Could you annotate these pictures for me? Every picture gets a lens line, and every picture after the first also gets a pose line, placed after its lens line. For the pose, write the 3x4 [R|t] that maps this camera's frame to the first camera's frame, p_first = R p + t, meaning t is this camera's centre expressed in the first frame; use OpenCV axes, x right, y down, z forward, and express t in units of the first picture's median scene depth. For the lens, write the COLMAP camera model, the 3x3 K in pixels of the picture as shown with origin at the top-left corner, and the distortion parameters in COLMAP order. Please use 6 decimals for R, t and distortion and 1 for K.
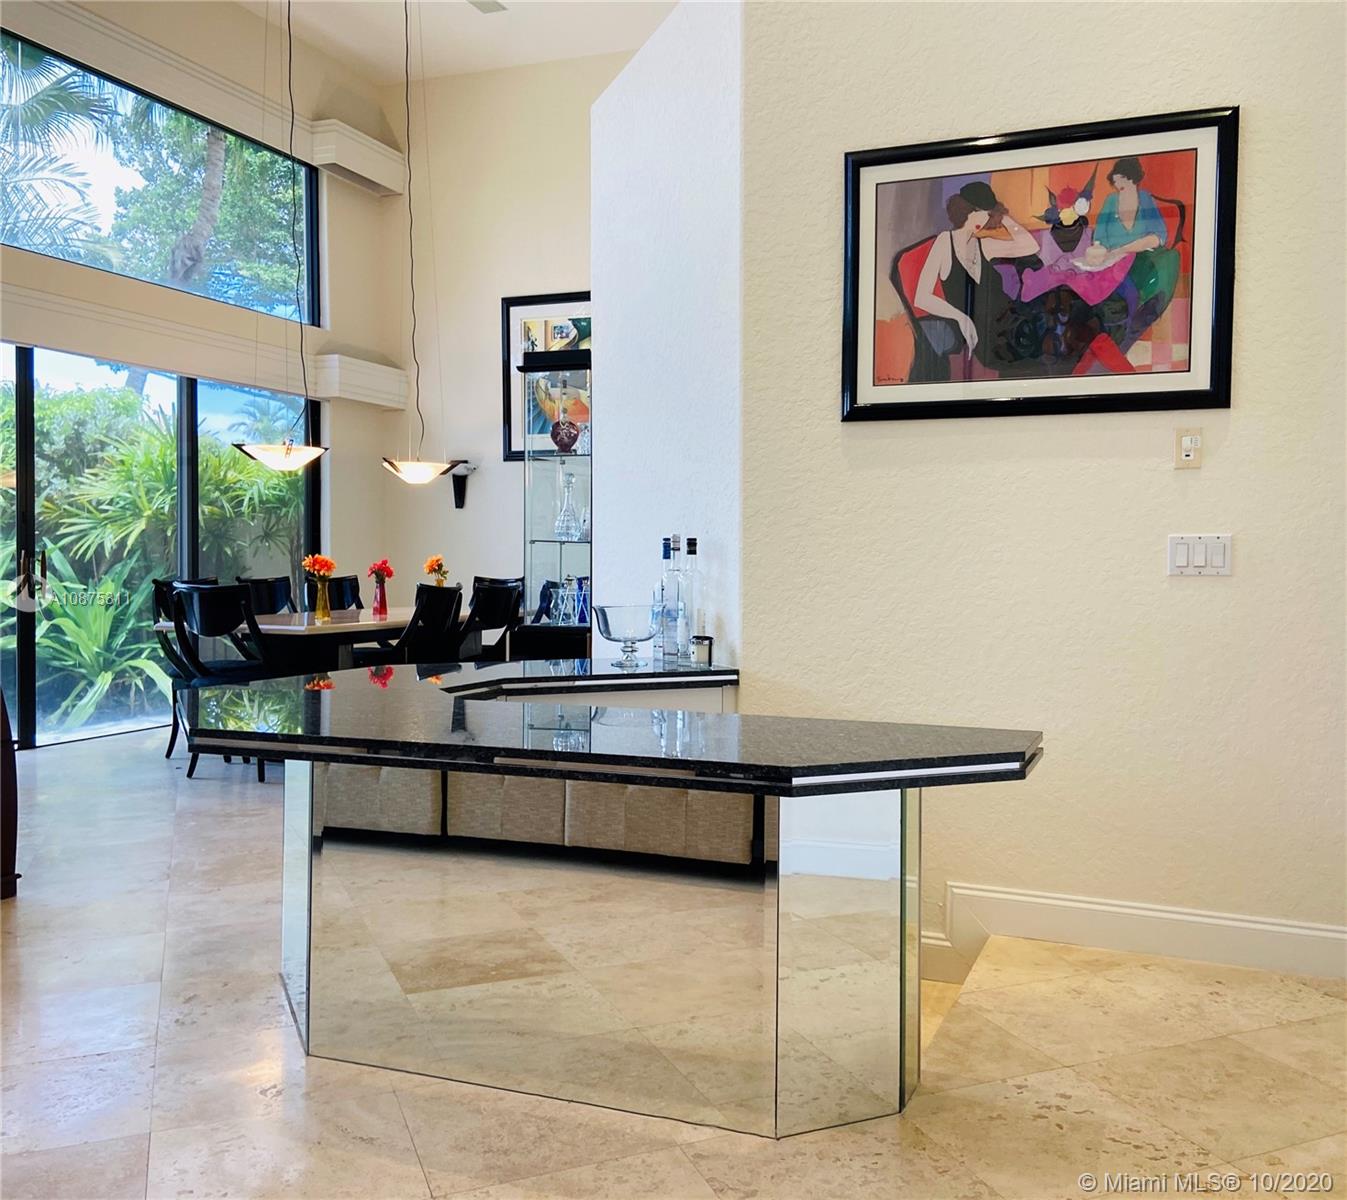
lens RADIAL K [[1104.1, 0, 675.2], [0, 1104.1, 595.0], [0, 0, 1]] dist [0.102864, -0.123646]
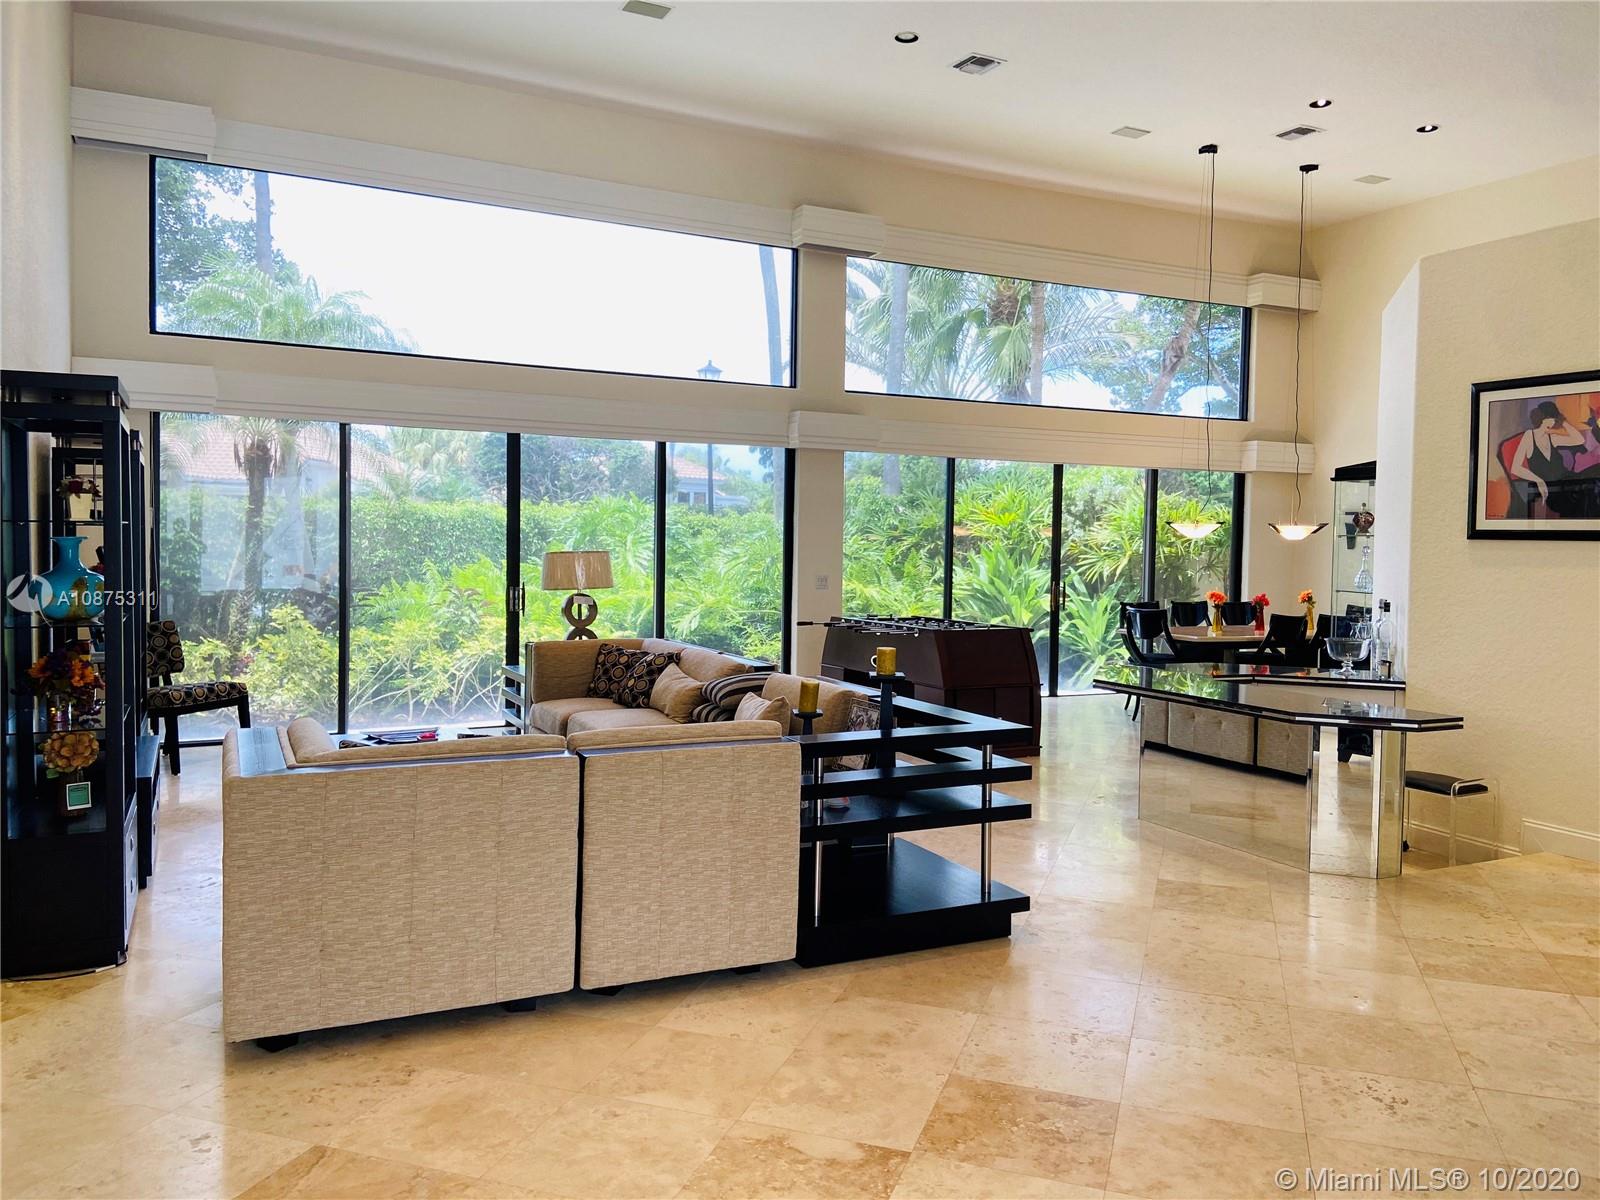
lens RADIAL K [[1200.7, 0, 786.8], [0, 1200.7, 592.3], [0, 0, 1]] dist [0.074012, -0.087596]
pose [[0.723417, 0.032479, -0.689647, 0.435265], [-0.025520, 0.999468, 0.020300, -0.055611], [0.689940, 0.002915, 0.723861, -0.674222]]
